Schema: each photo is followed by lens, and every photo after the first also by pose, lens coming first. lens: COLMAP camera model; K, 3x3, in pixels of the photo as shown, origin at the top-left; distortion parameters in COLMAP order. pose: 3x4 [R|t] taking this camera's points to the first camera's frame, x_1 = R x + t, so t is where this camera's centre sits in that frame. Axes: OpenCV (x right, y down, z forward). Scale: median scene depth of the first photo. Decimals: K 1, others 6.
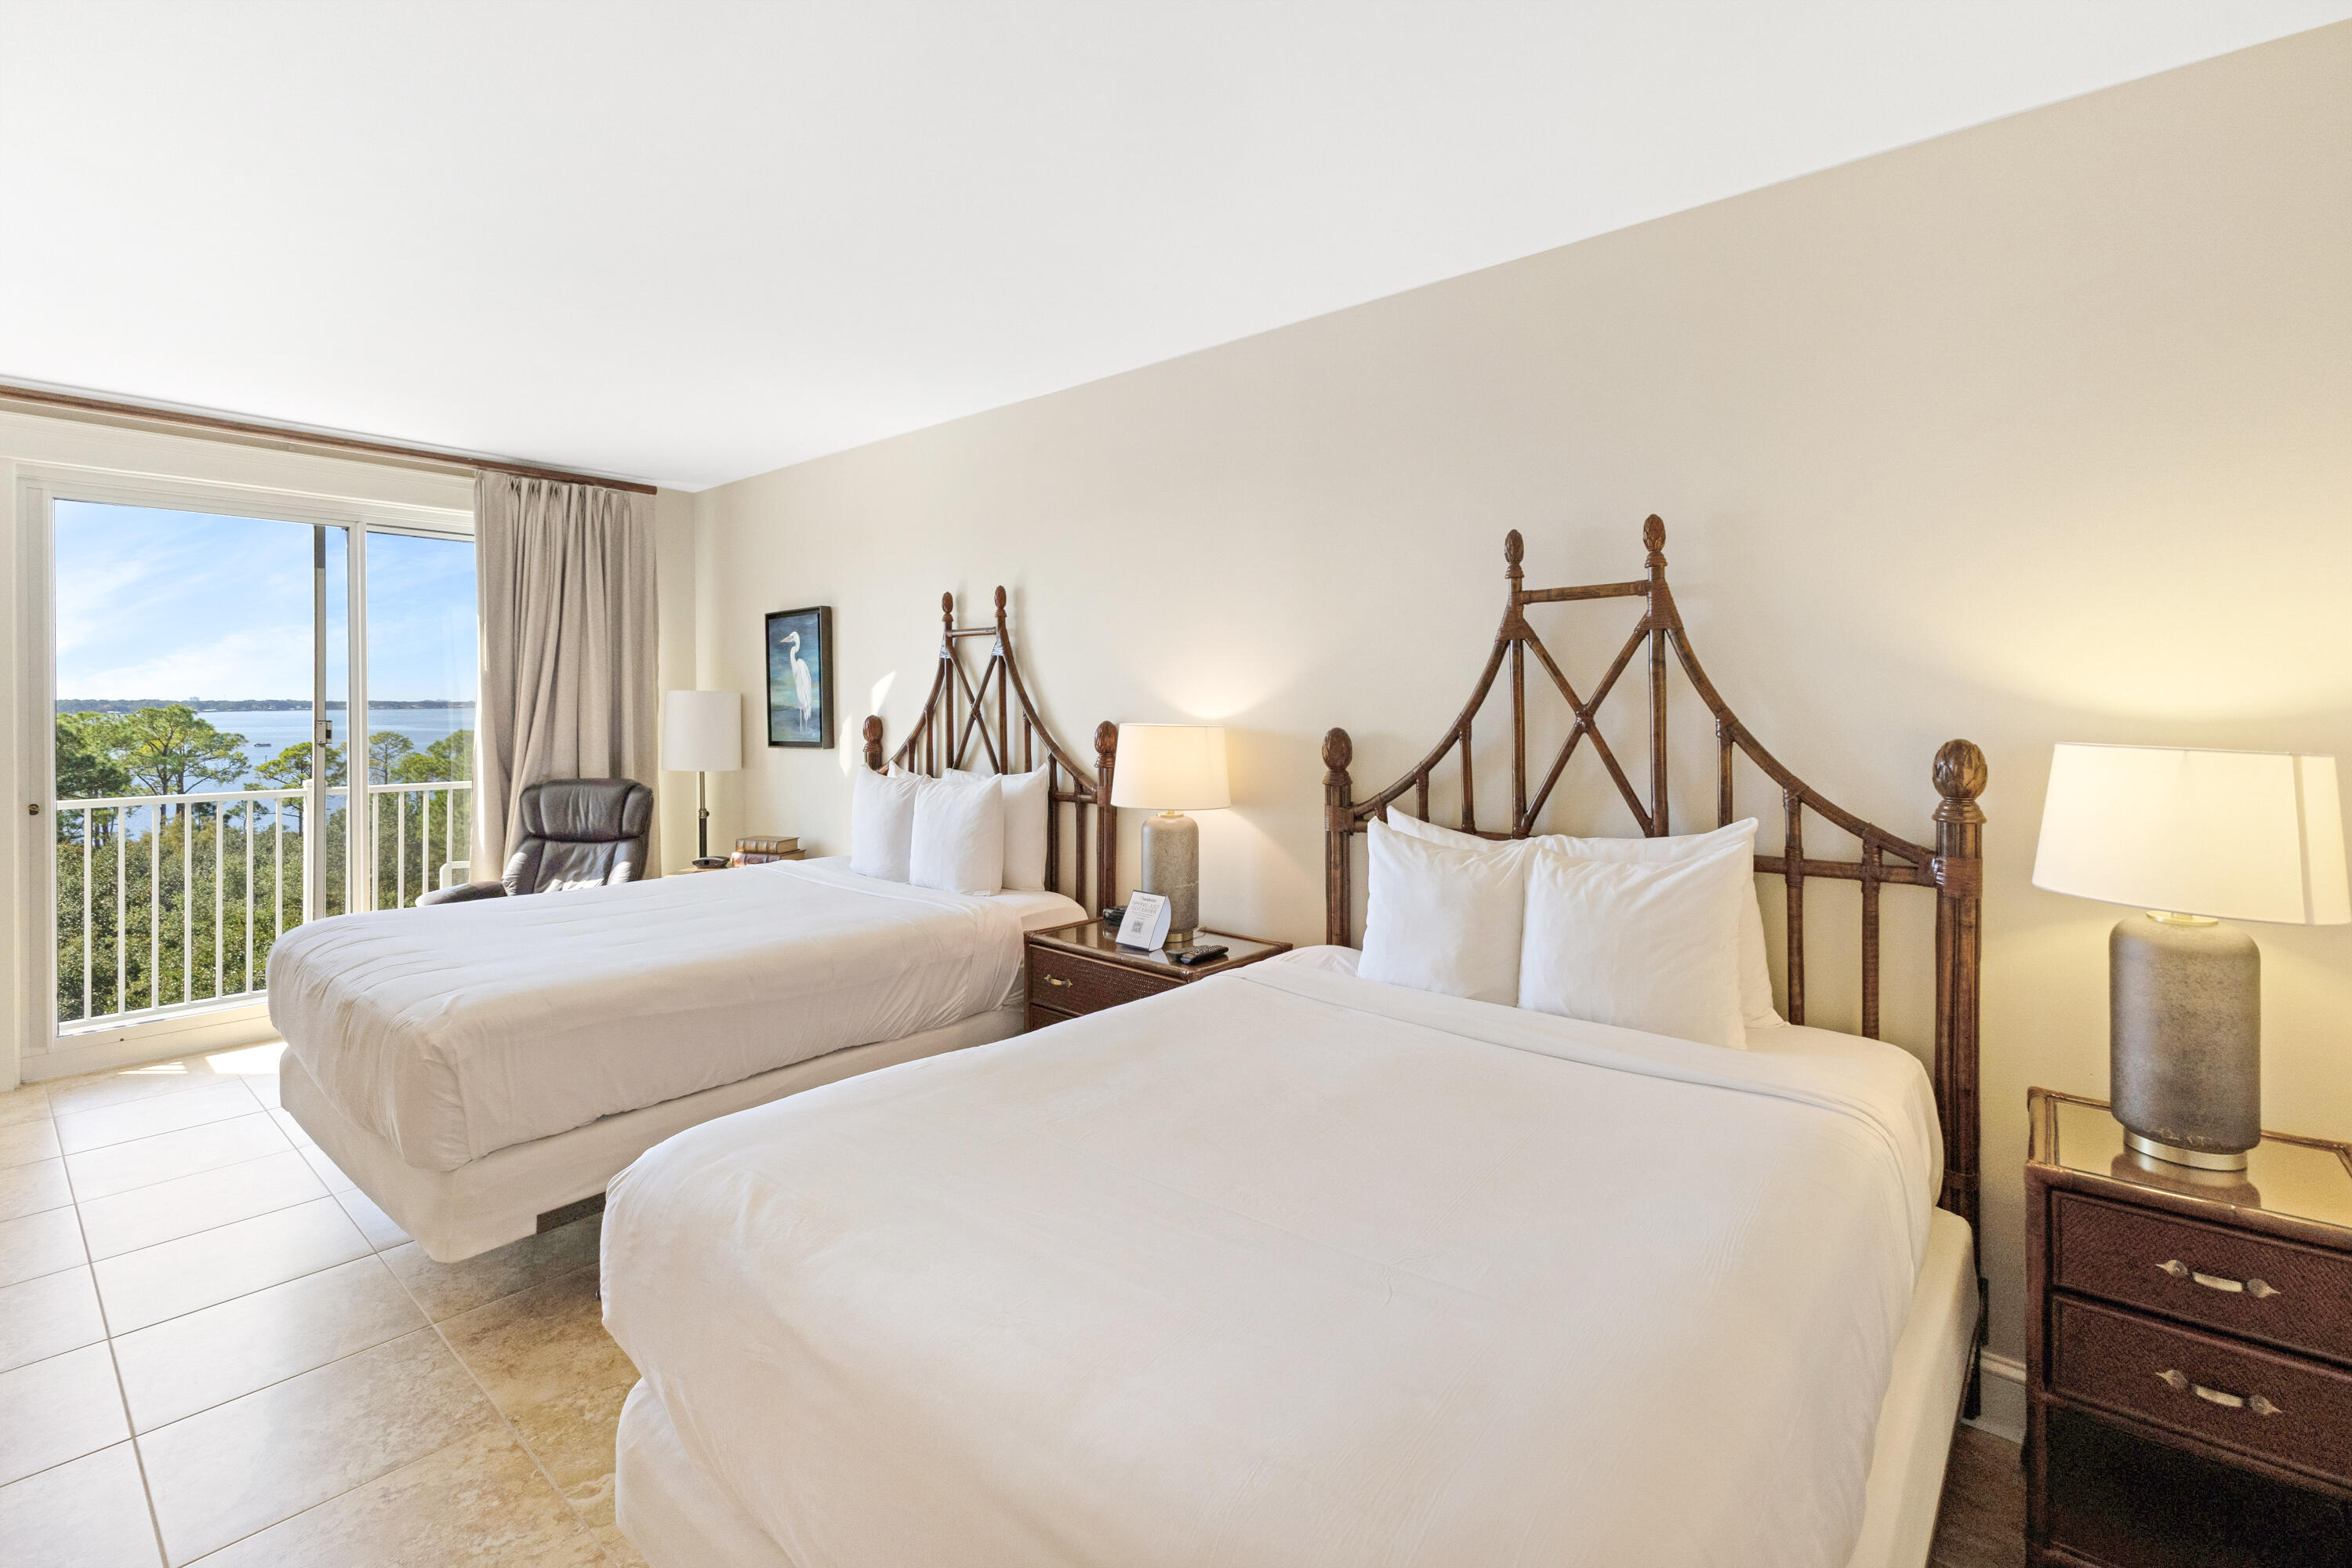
lens RADIAL K [[1018.2, 0, 1130.4], [0, 1018.2, 707.1], [0, 0, 1]] dist [0.007777, -0.002406]
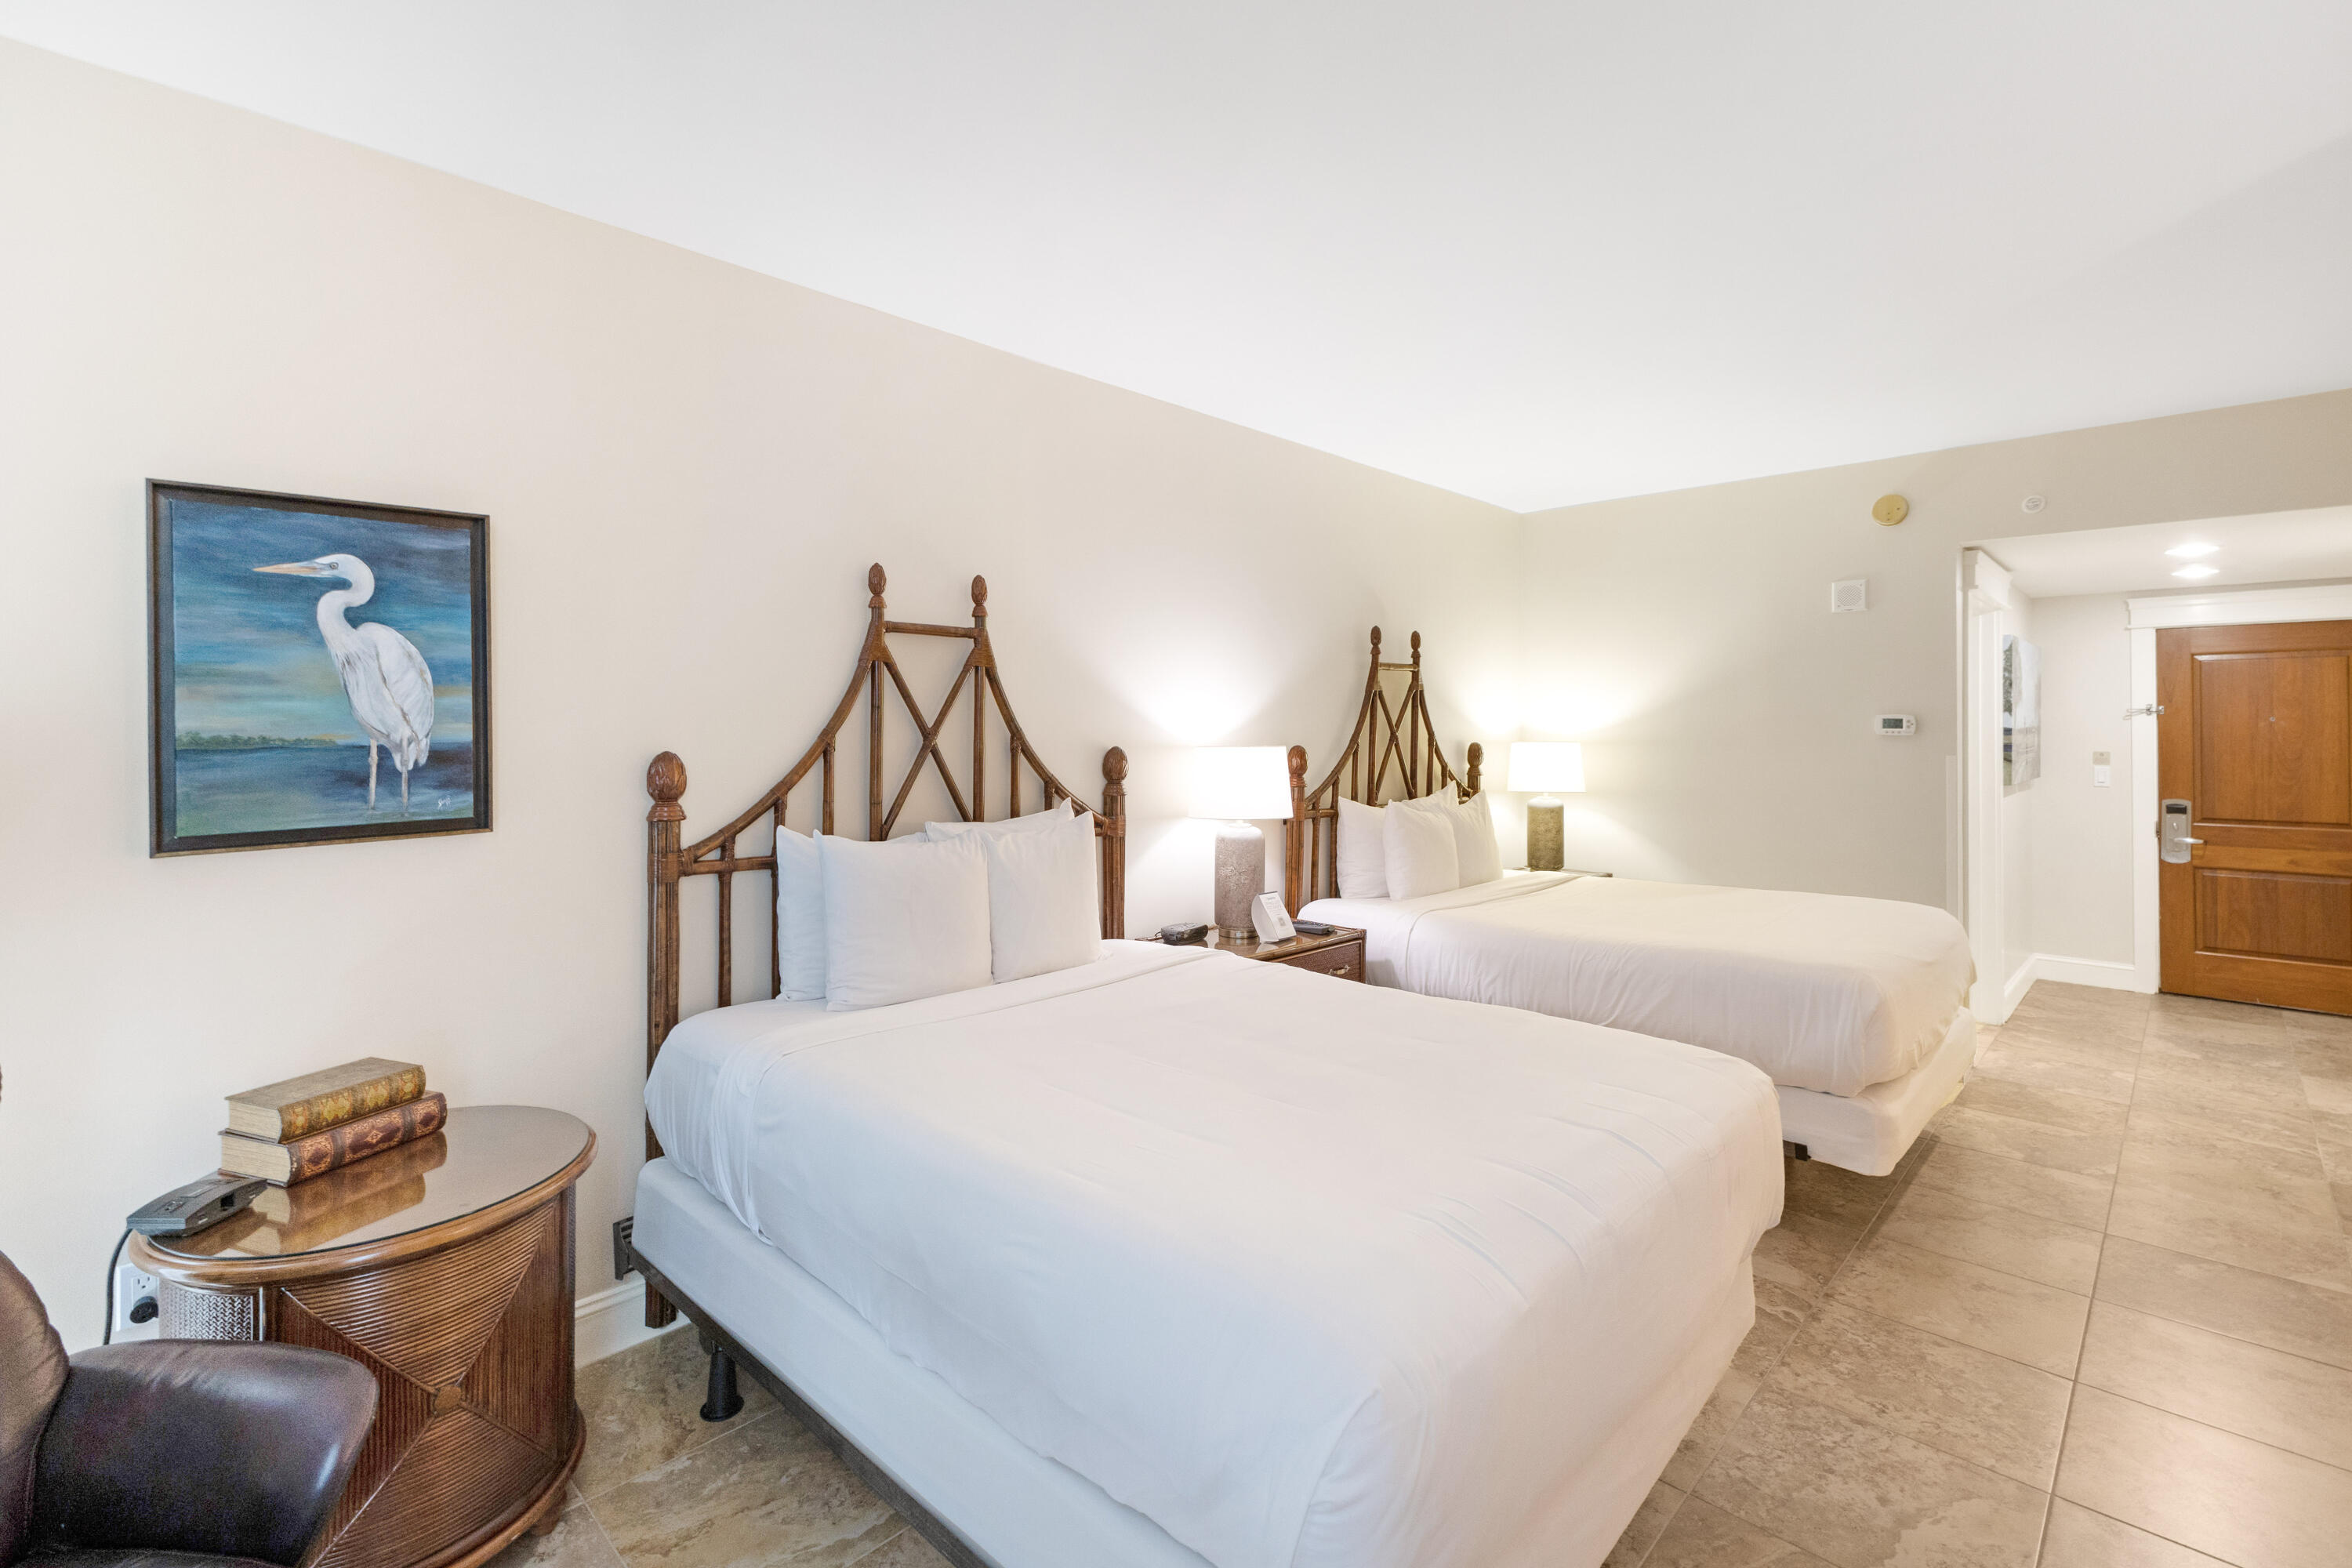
lens RADIAL K [[1018.2, 0, 1211.9], [0, 1018.2, 710.8], [0, 0, 1]] dist [0.007777, -0.002406]
pose [[0.053108, 0.011012, 0.998528, -0.732539], [0.001133, 0.999938, -0.011088, -0.007211], [-0.998588, 0.001721, 0.053092, 0.640778]]
